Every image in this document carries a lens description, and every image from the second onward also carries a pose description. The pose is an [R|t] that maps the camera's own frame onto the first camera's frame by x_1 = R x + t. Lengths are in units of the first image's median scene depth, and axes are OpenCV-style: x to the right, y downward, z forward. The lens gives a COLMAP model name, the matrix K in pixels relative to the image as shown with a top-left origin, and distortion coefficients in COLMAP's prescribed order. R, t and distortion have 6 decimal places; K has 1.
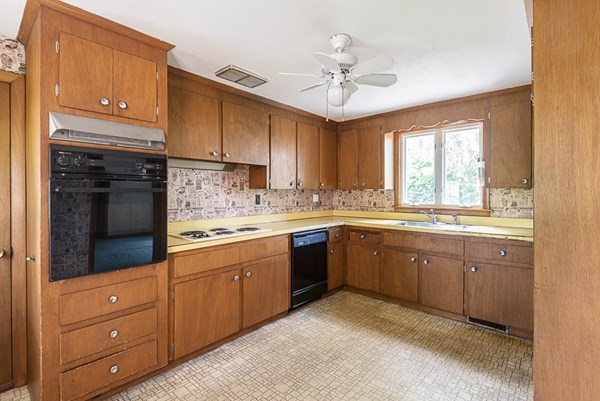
lens RADIAL K [[286.9, 0, 314.6], [0, 286.9, 192.9], [0, 0, 1]] dist [0.007167, -0.007956]
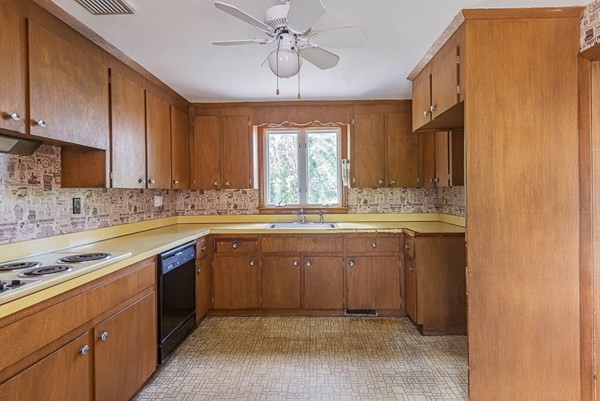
lens RADIAL K [[294.3, 0, 316.2], [0, 294.3, 193.2], [0, 0, 1]] dist [0.020798, -0.017002]
pose [[0.775787, -0.009042, 0.630930, -0.219758], [0.010604, 0.999943, 0.001291, 0.001621], [-0.630905, 0.005689, 0.775839, 0.220859]]
